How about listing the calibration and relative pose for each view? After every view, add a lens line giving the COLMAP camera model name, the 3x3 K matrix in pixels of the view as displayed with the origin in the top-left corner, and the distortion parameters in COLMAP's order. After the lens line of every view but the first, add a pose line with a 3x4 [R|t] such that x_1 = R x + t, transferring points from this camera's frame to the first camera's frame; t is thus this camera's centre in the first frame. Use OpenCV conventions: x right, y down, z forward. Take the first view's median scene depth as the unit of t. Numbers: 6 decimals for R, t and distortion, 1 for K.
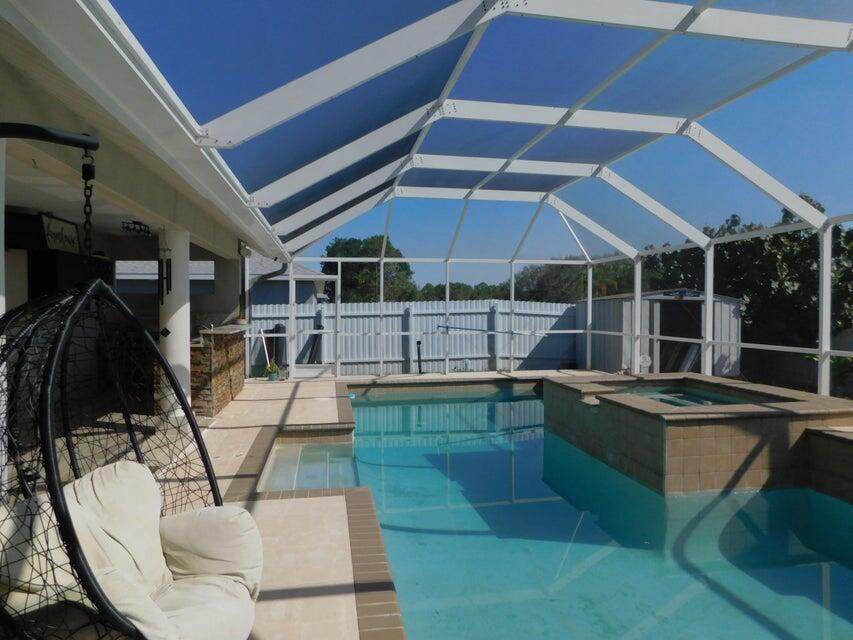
lens RADIAL K [[555.8, 0, 423.6], [0, 555.8, 318.3], [0, 0, 1]] dist [-0.057616, 0.030932]
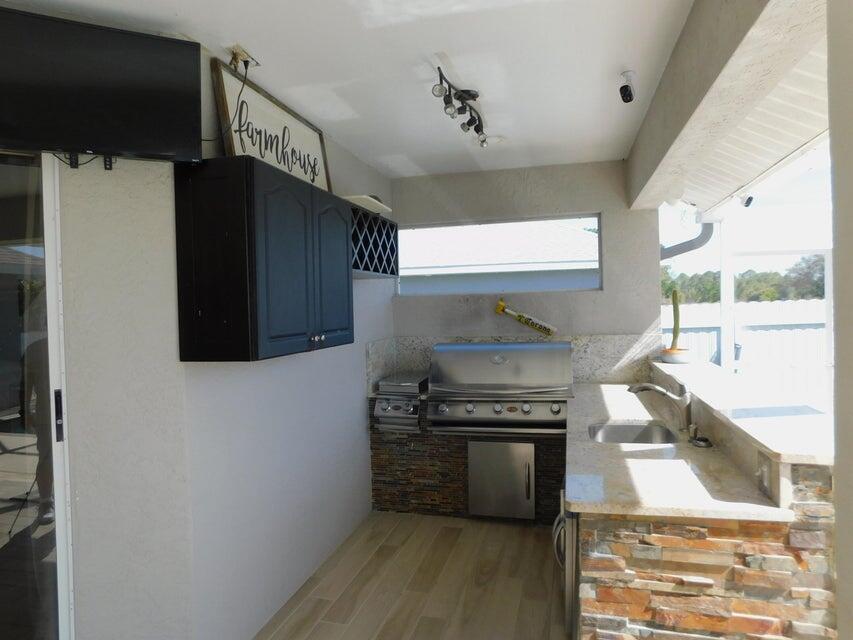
lens RADIAL K [[555.8, 0, 430.6], [0, 555.8, 314.4], [0, 0, 1]] dist [-0.057616, 0.030932]
pose [[0.915720, -0.014021, -0.401573, -0.262911], [0.011726, 0.999898, -0.008172, -0.017762], [0.401646, 0.002775, 0.915791, 0.436264]]
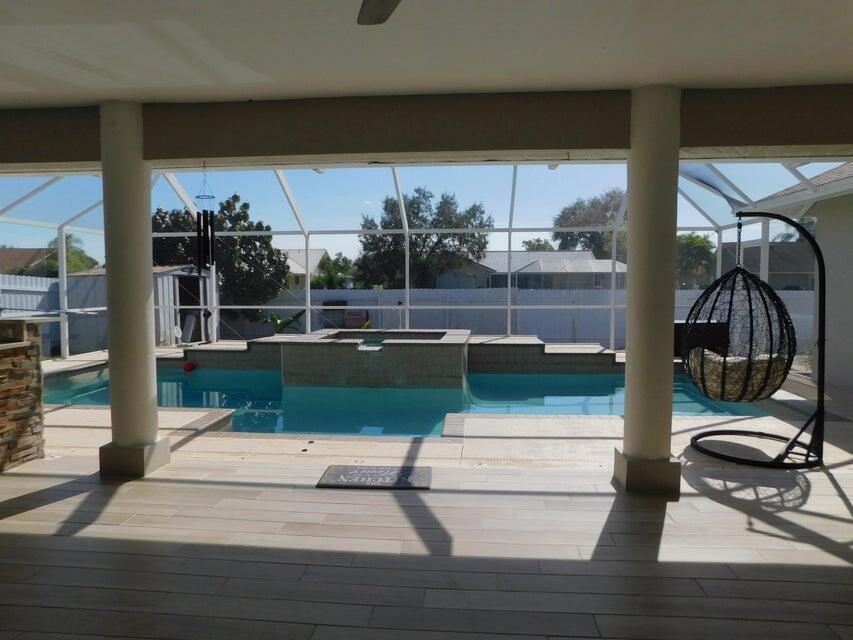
lens RADIAL K [[555.8, 0, 424.6], [0, 555.8, 312.4], [0, 0, 1]] dist [-0.057616, 0.030932]
pose [[0.243524, -0.049537, 0.968629, -0.504971], [0.020972, 0.998730, 0.045803, 0.000272], [-0.969668, 0.009160, 0.244253, 0.265197]]
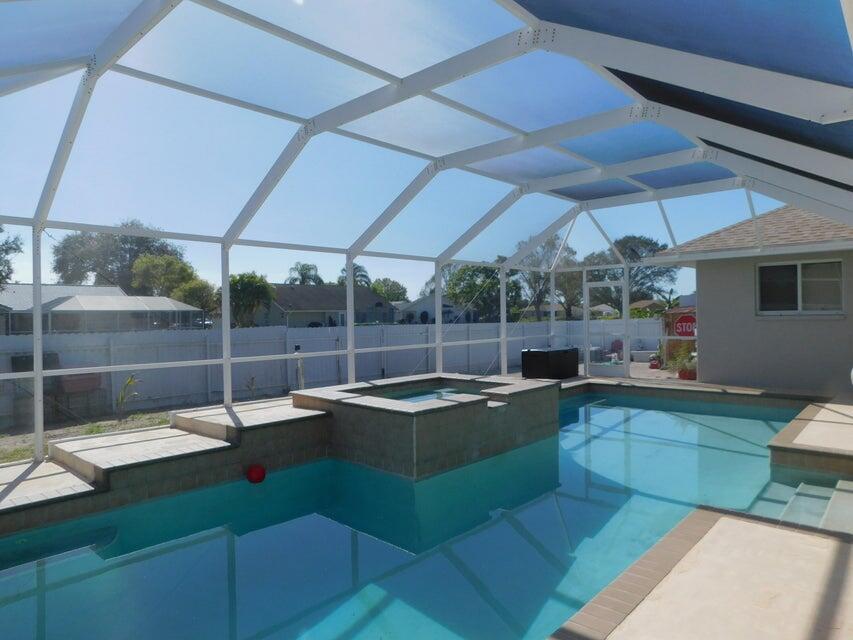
lens RADIAL K [[555.8, 0, 425.9], [0, 555.8, 322.2], [0, 0, 1]] dist [-0.057616, 0.030932]
pose [[-0.628461, 0.005892, 0.777819, -0.222559], [0.033111, 0.999268, 0.019184, -0.012195], [-0.777136, 0.037811, -0.628196, 0.863084]]
